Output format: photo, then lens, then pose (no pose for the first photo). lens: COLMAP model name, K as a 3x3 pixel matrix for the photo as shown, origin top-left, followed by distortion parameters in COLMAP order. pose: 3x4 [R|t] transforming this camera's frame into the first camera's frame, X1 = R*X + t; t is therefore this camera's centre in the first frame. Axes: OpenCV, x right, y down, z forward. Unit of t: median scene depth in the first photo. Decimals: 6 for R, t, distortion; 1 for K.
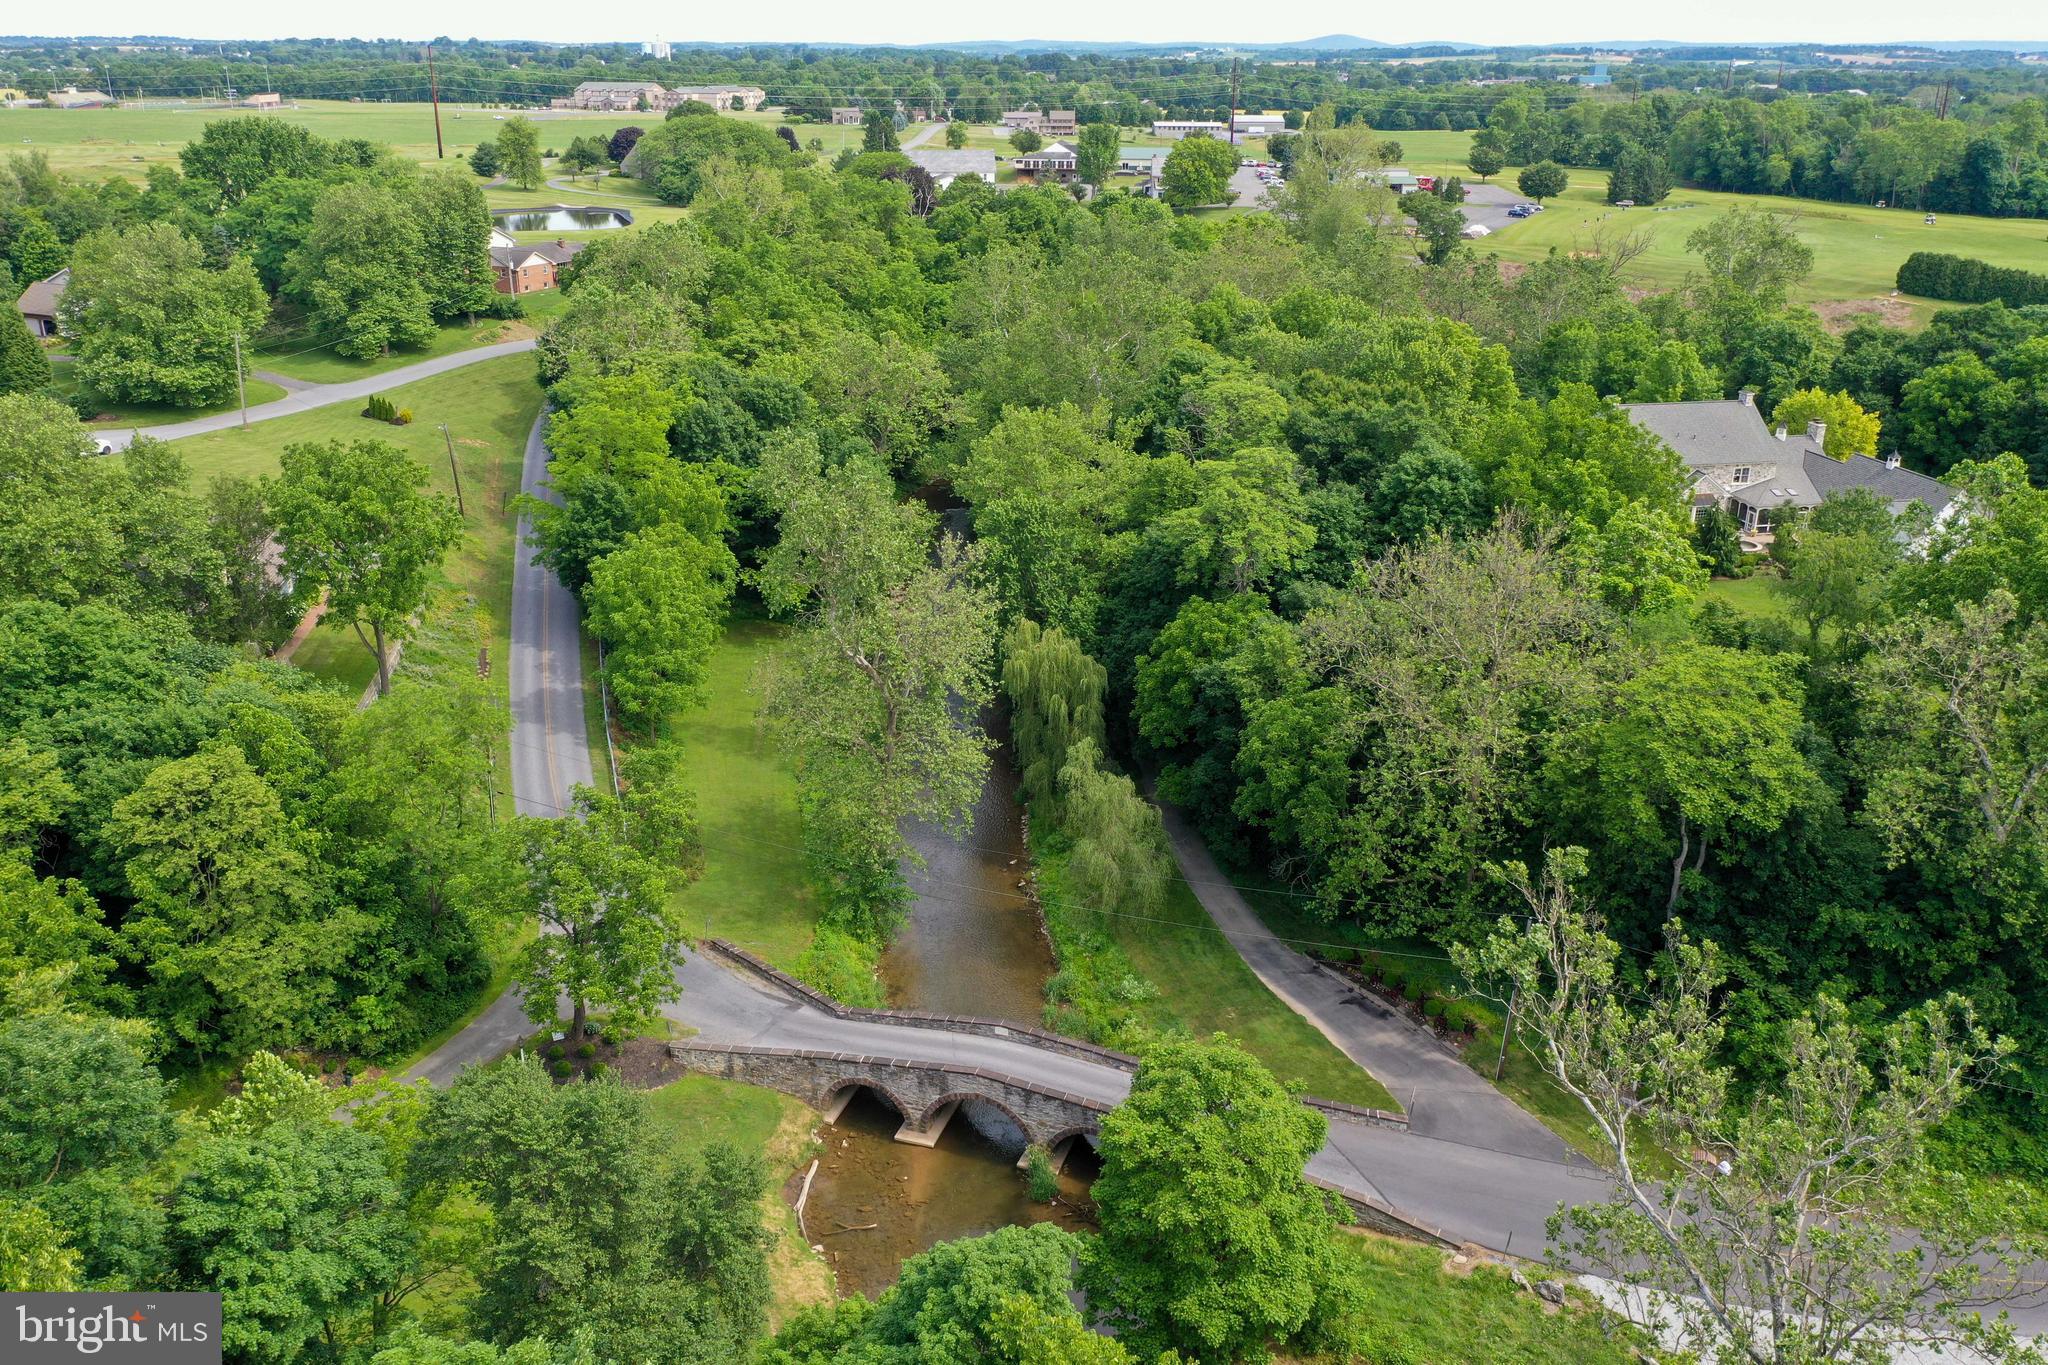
lens RADIAL K [[1594.5, 0, 1020.0], [0, 1594.5, 670.6], [0, 0, 1]] dist [-0.010535, 0.001392]
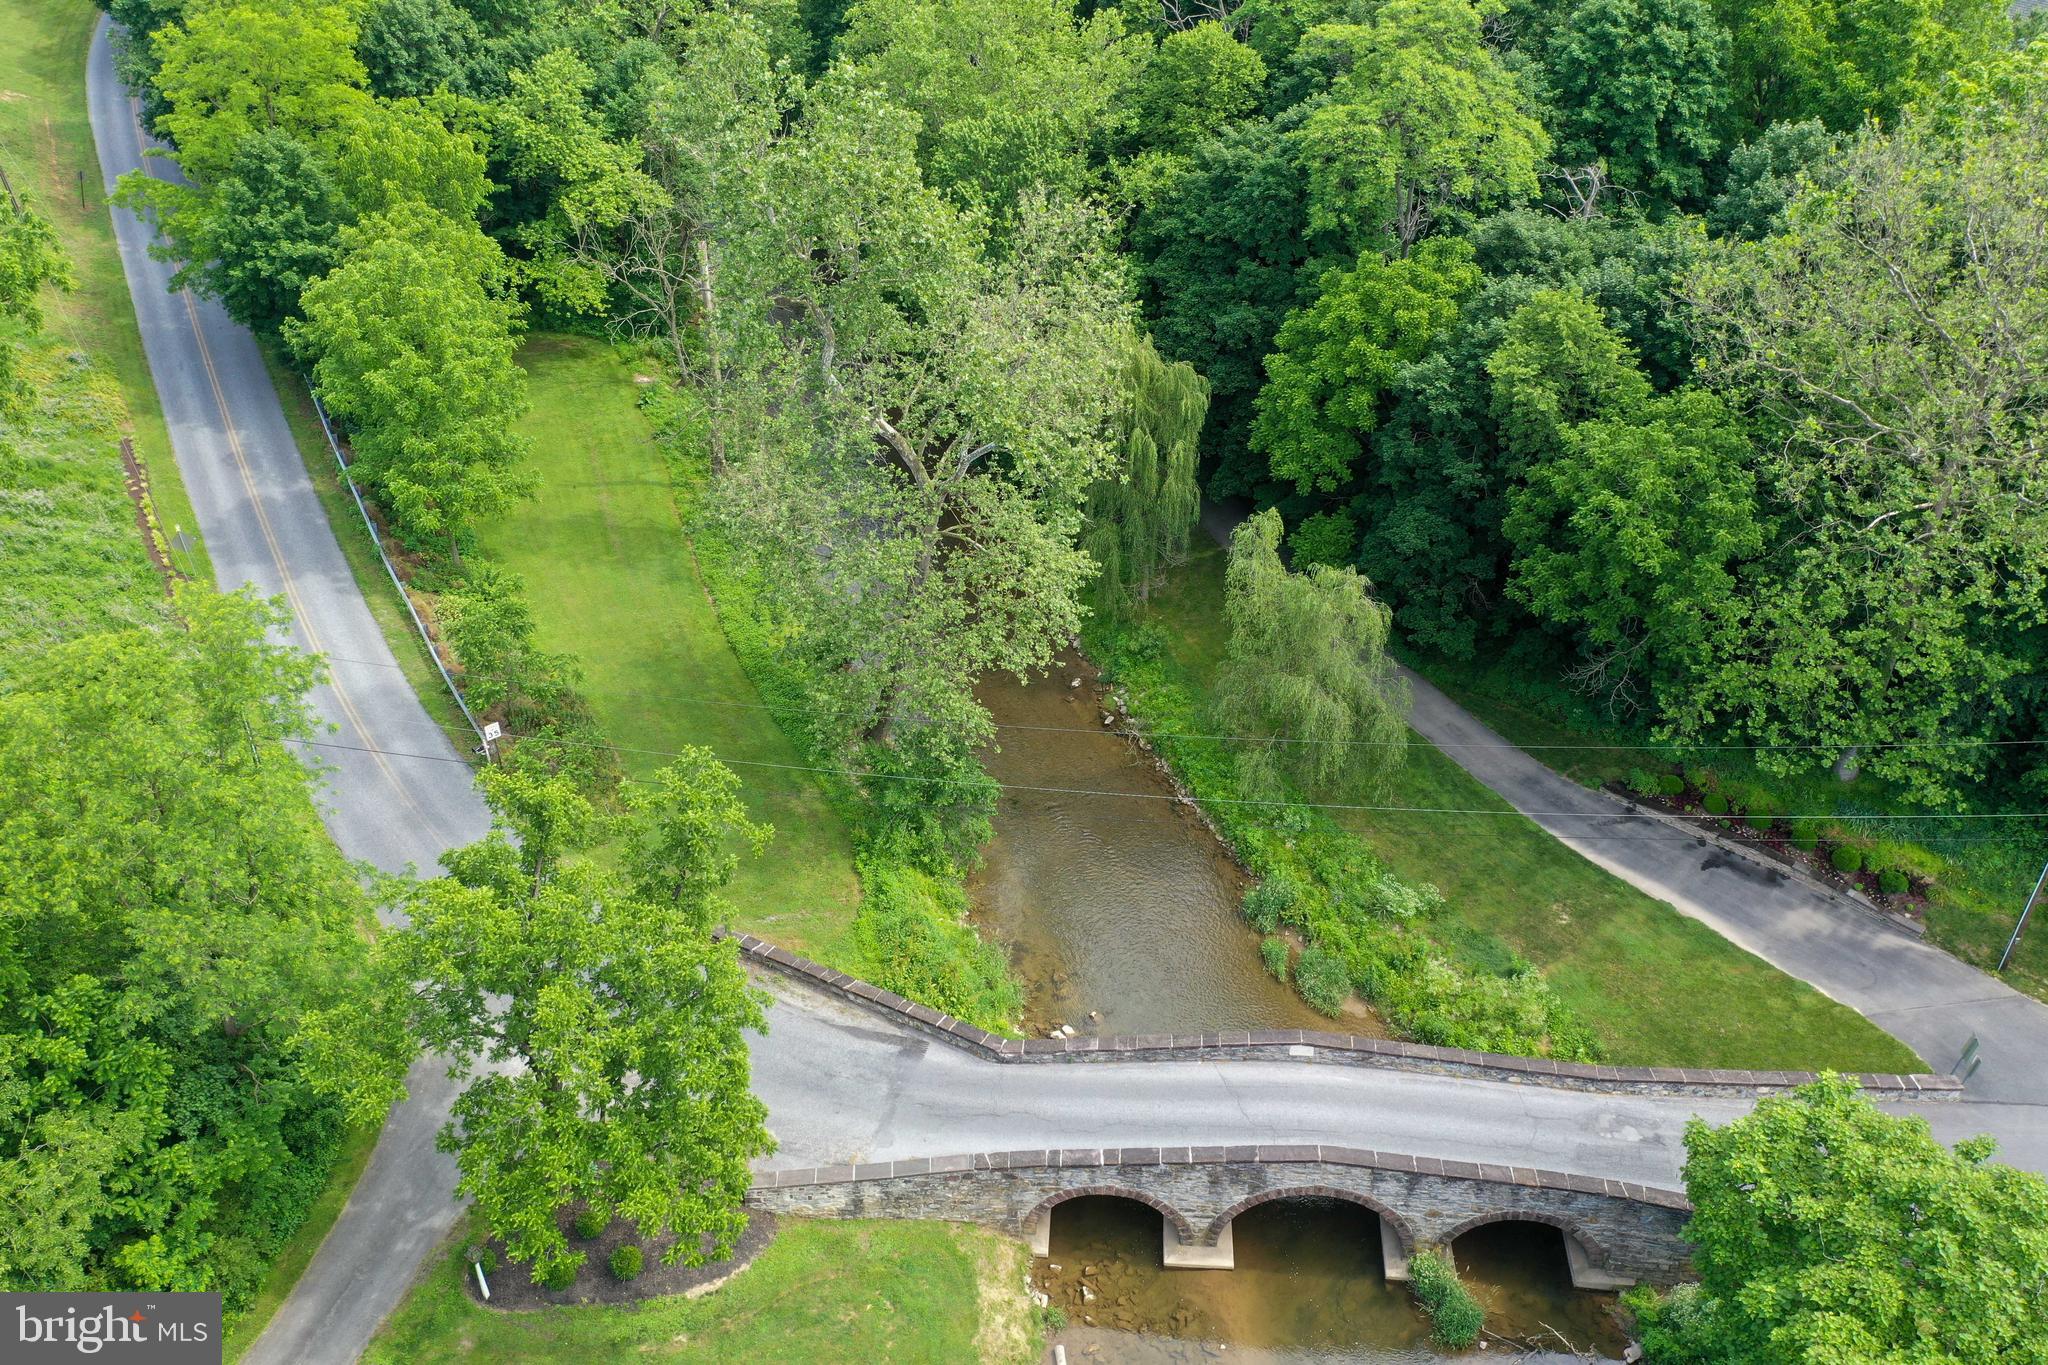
lens RADIAL K [[1594.5, 0, 1020.0], [0, 1594.5, 670.6], [0, 0, 1]] dist [-0.010535, 0.001392]
pose [[0.968650, -0.151318, 0.197027, -0.164169], [0.101021, 0.964480, 0.244074, -0.052427], [-0.226961, -0.216518, 0.949531, 0.383482]]
